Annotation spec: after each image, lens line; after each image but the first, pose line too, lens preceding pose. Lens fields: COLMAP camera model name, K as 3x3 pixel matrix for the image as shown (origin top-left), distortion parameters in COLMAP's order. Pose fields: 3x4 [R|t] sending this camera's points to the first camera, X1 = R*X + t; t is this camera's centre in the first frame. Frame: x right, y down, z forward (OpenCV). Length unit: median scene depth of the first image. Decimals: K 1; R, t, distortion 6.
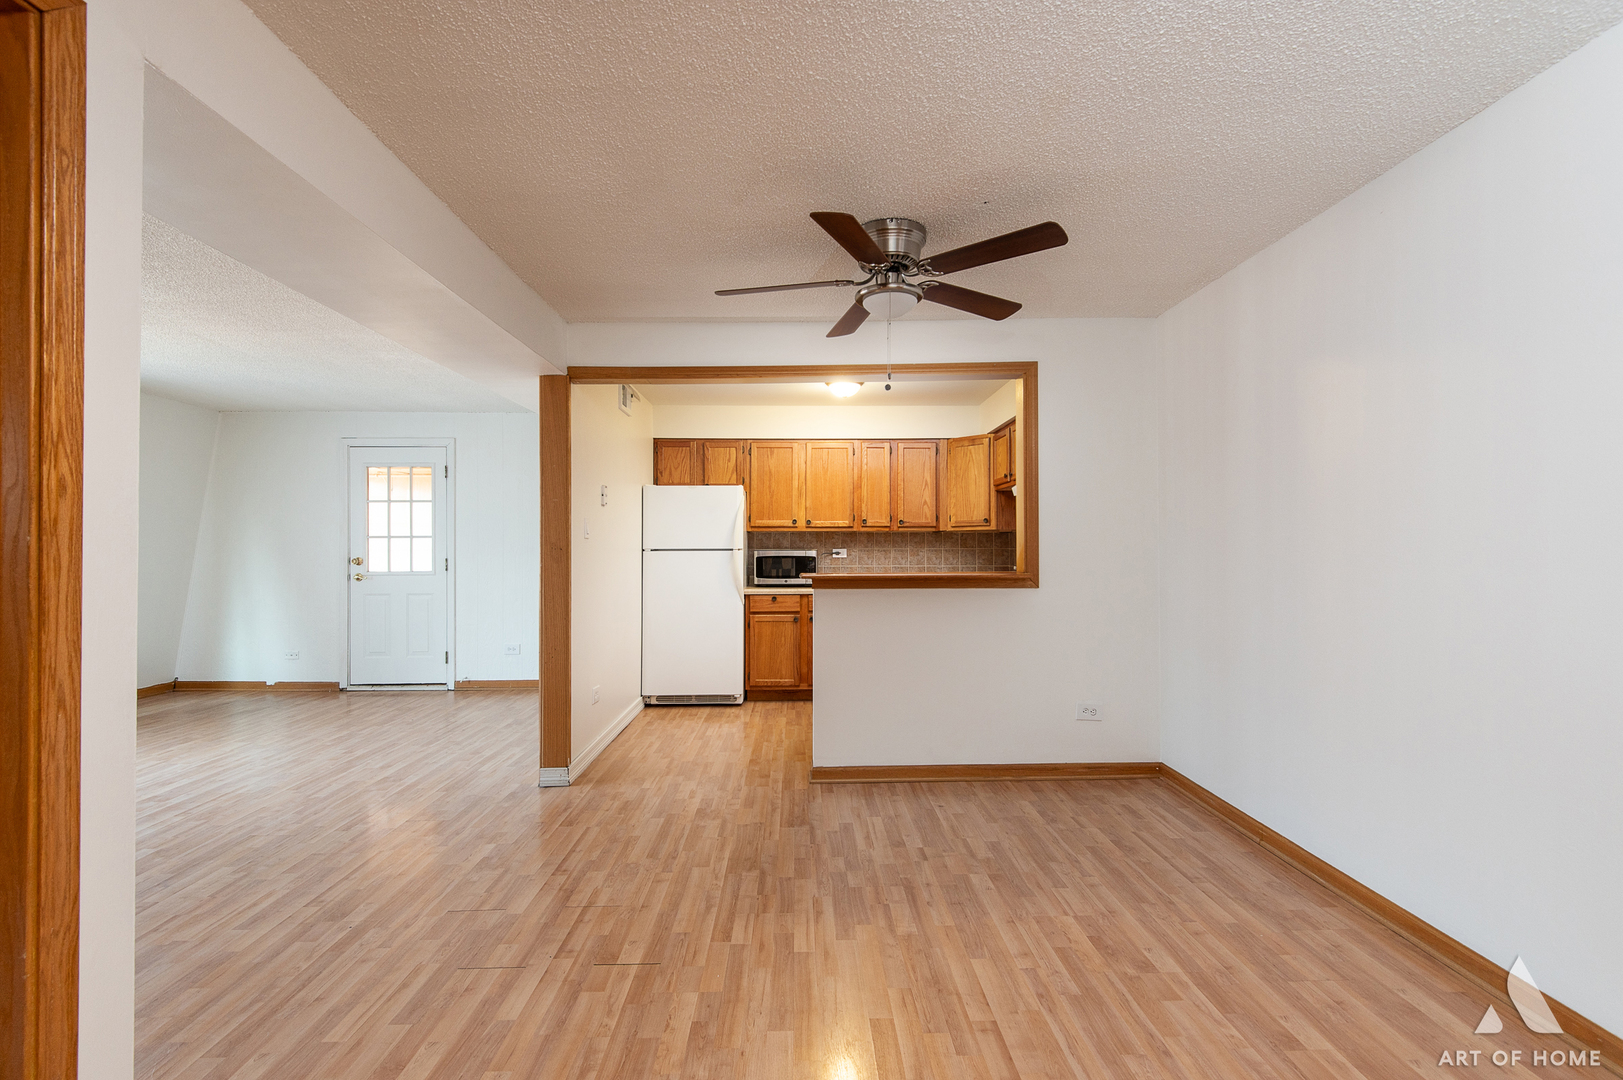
lens RADIAL K [[728.8, 0, 807.1], [0, 728.8, 542.7], [0, 0, 1]] dist [0.040967, -0.026428]
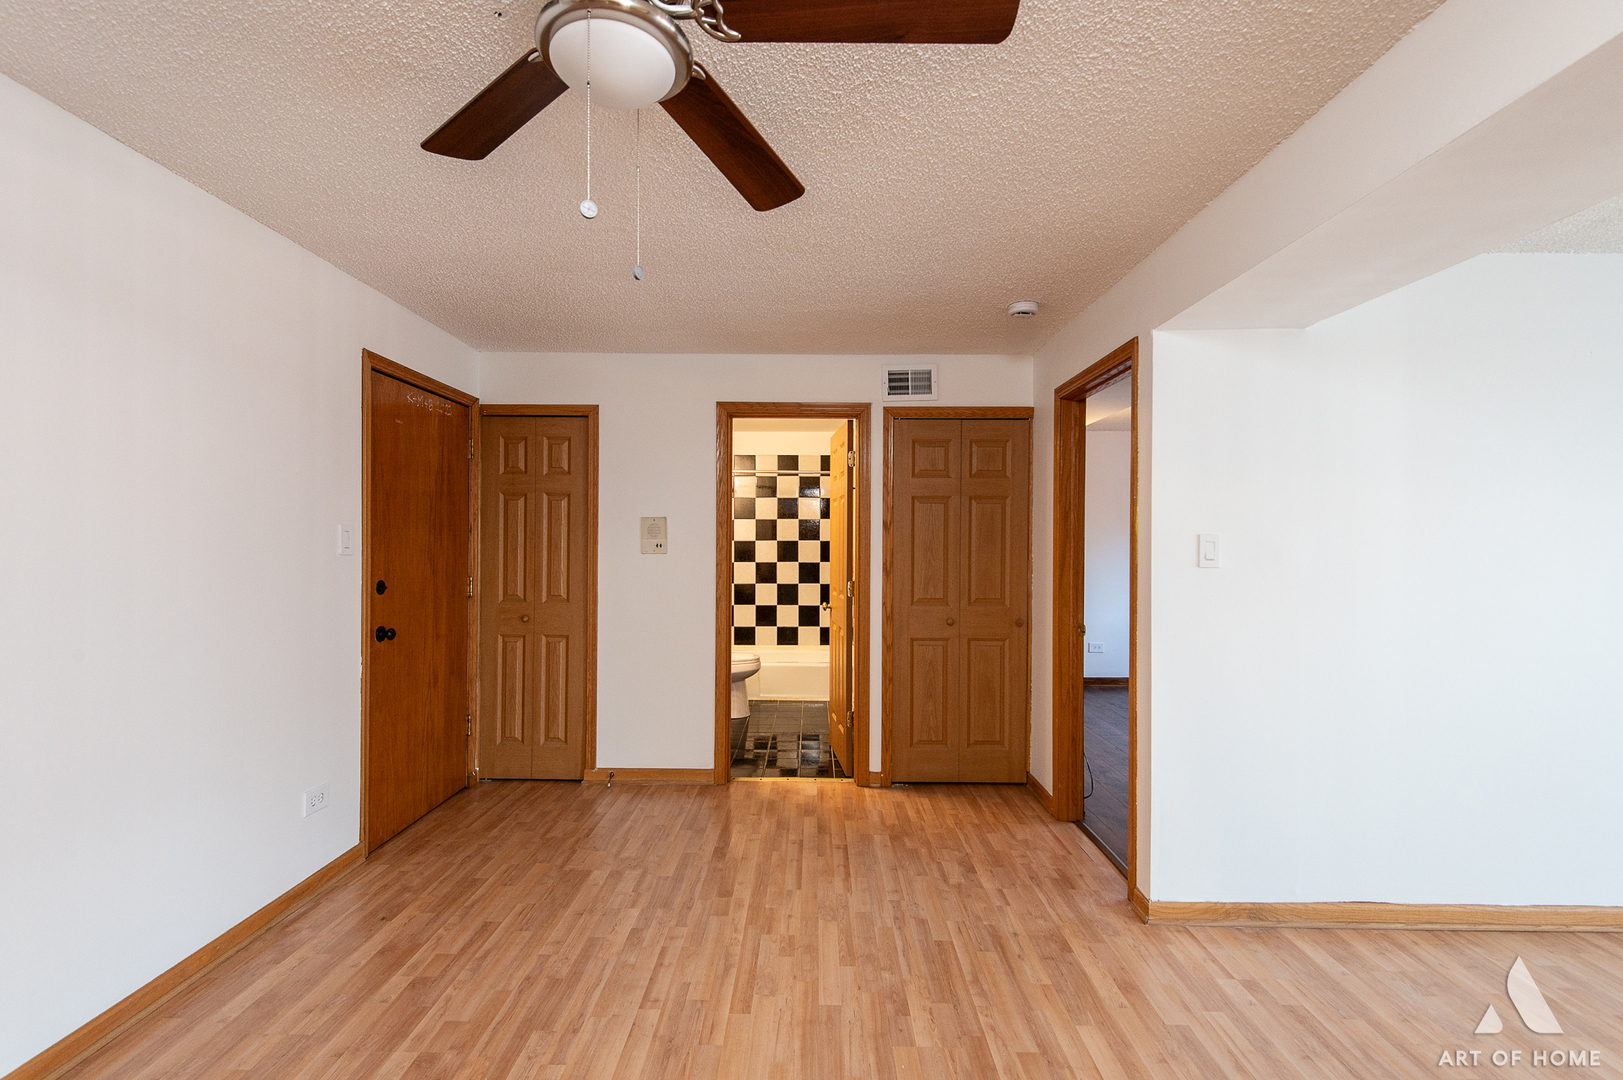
lens RADIAL K [[728.8, 0, 807.1], [0, 728.8, 542.7], [0, 0, 1]] dist [0.040967, -0.026428]
pose [[-0.999711, -0.004563, 0.023610, -0.011836], [-0.004824, 0.999928, -0.011025, -0.024720], [-0.023558, -0.011135, -0.999660, 1.072796]]
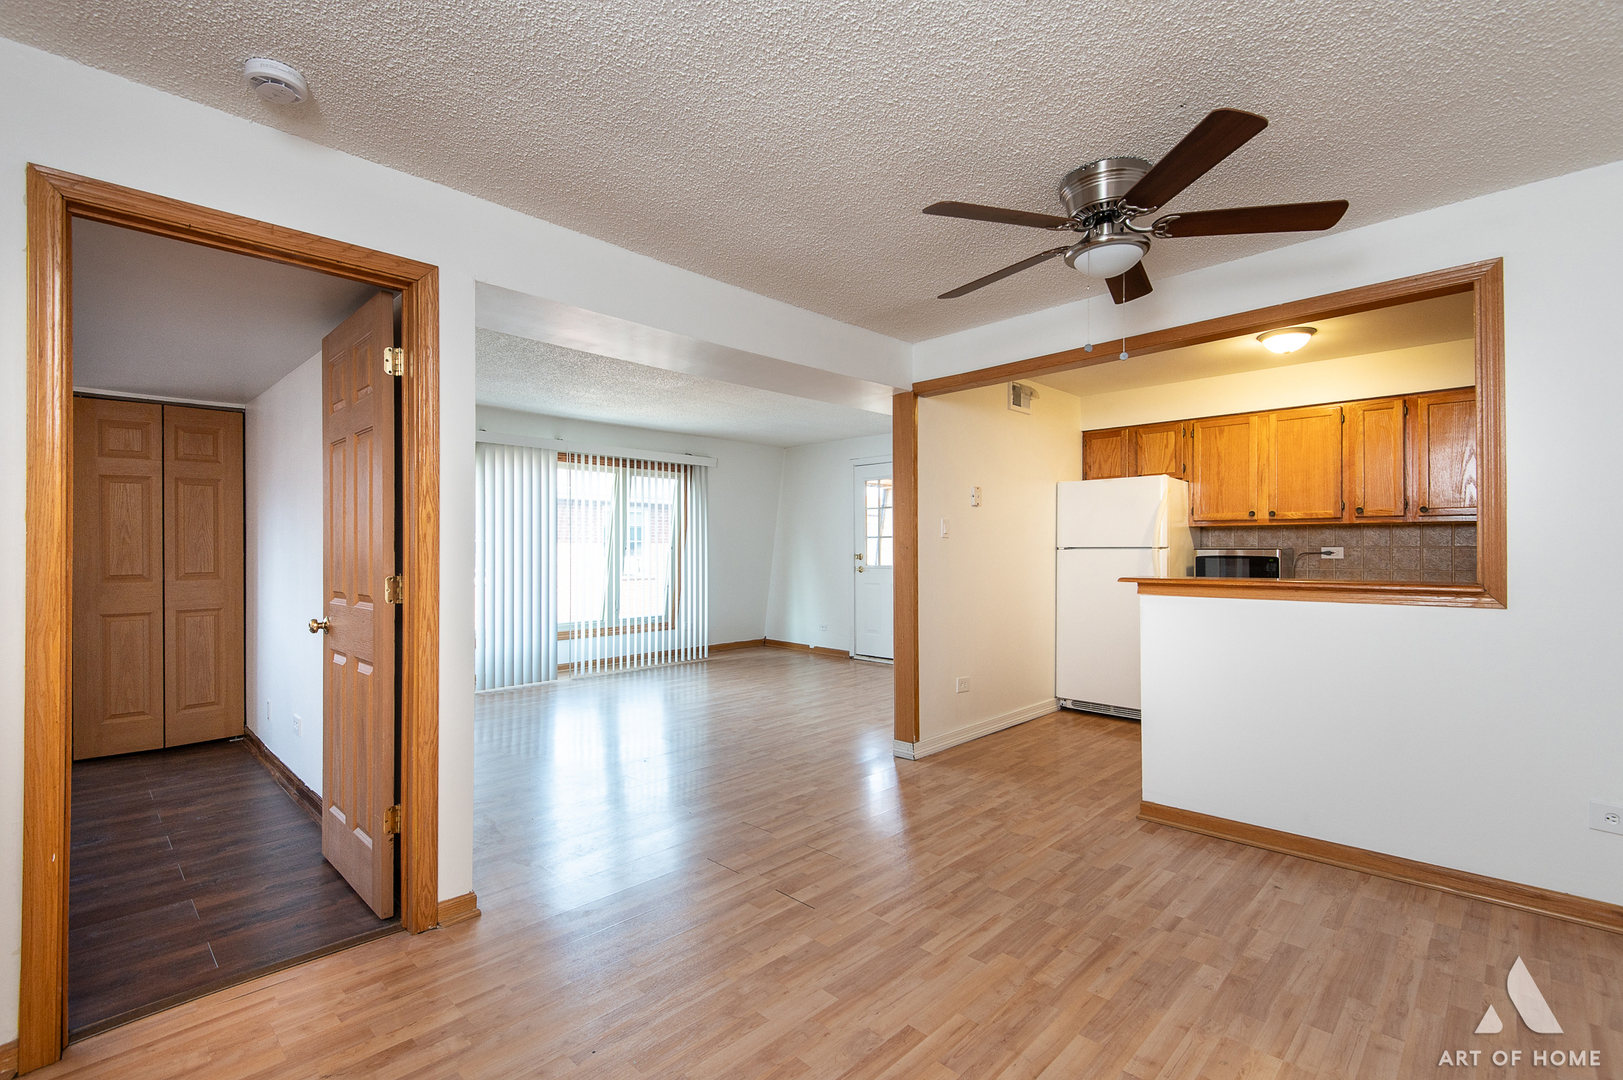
lens RADIAL K [[728.8, 0, 807.1], [0, 728.8, 542.7], [0, 0, 1]] dist [0.040967, -0.026428]
pose [[0.703373, -0.003611, -0.710812, 0.353100], [0.006580, 0.999977, 0.001431, -0.001534], [0.710791, -0.005684, 0.703380, 0.107711]]
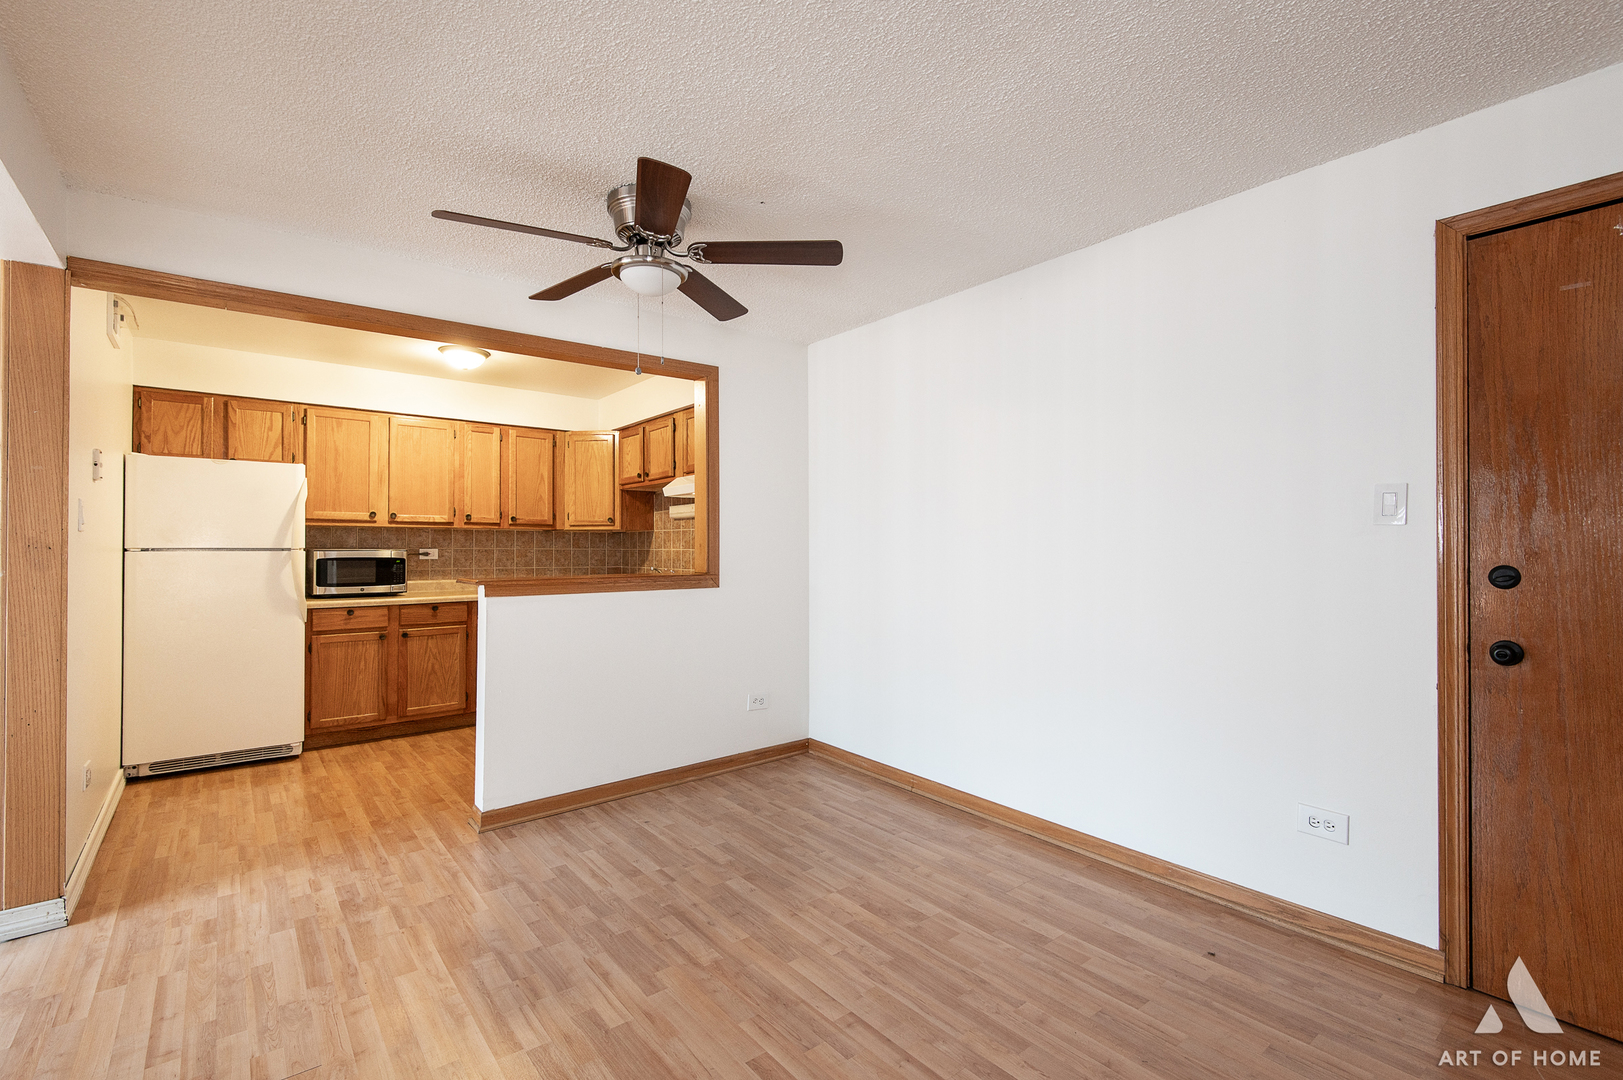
lens RADIAL K [[728.8, 0, 807.1], [0, 728.8, 542.7], [0, 0, 1]] dist [0.040967, -0.026428]
pose [[0.792685, 0.007620, 0.609584, -0.212664], [-0.007695, 0.999967, -0.002494, 0.000785], [-0.609583, -0.002714, 0.792717, 0.116181]]
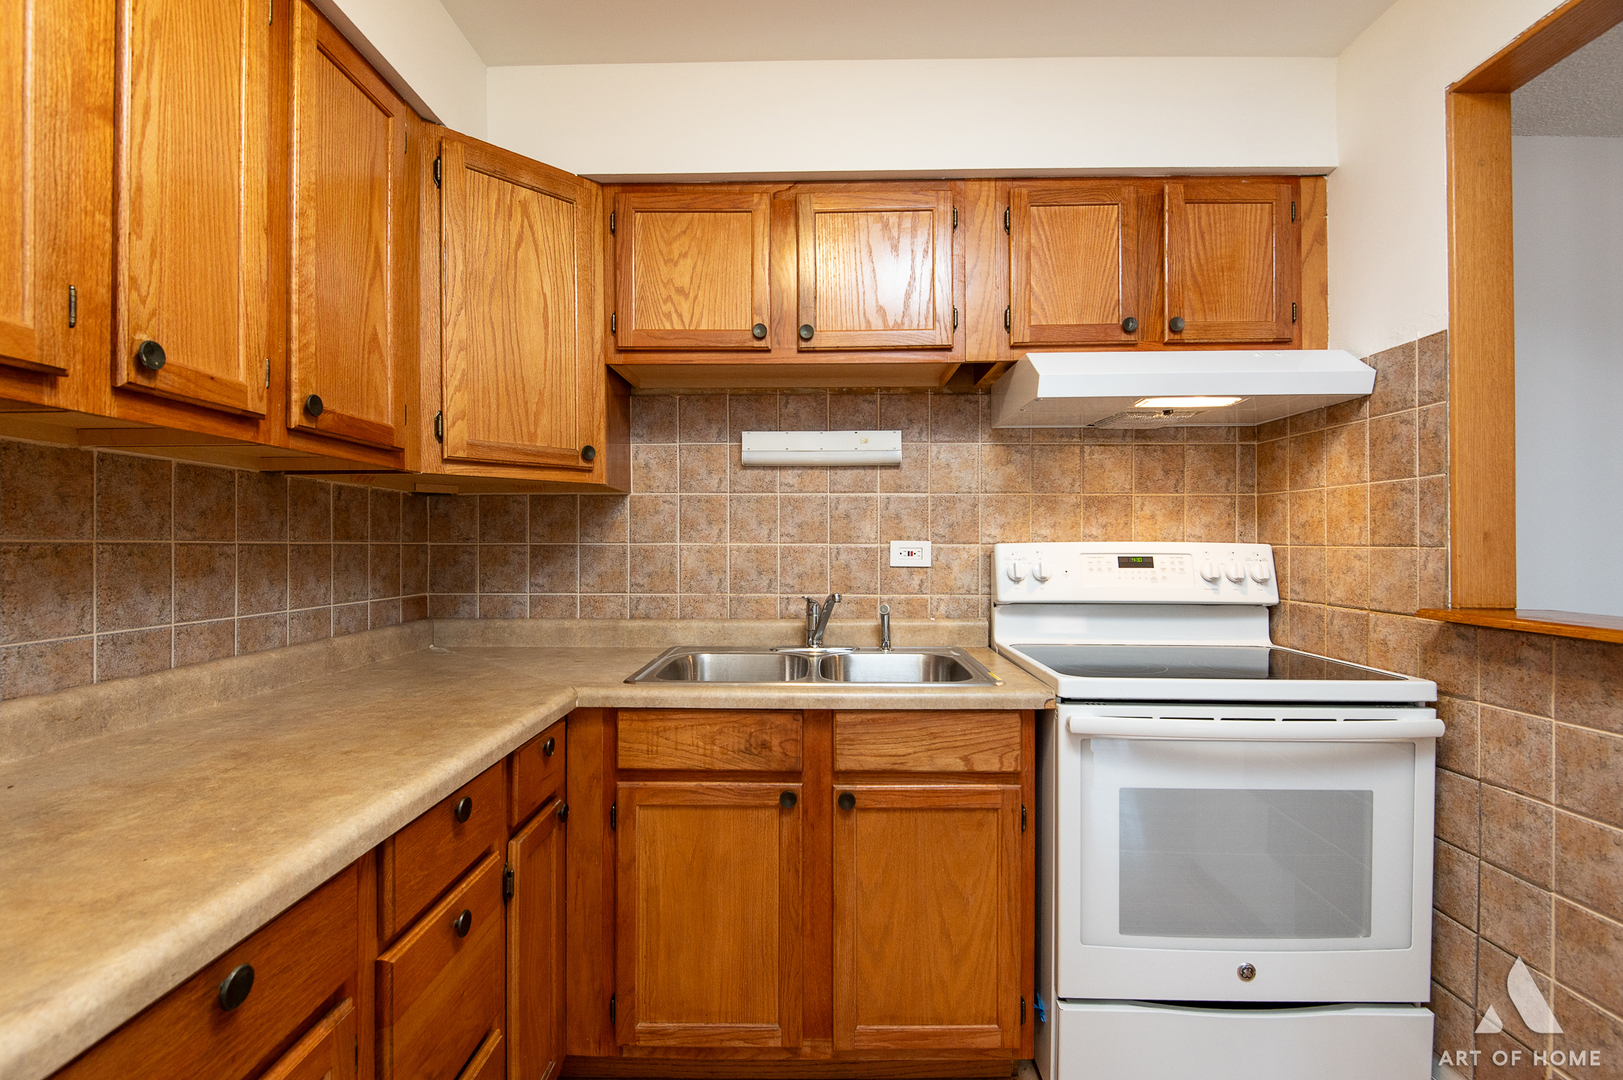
lens RADIAL K [[747.6, 0, 806.6], [0, 747.6, 544.7], [0, 0, 1]] dist [0.026238, -0.027575]
pose [[0.032372, 0.000109, 0.999476, -0.112557], [-0.011485, 0.999934, 0.000263, 0.012407], [-0.999410, -0.011488, 0.032371, 1.389615]]
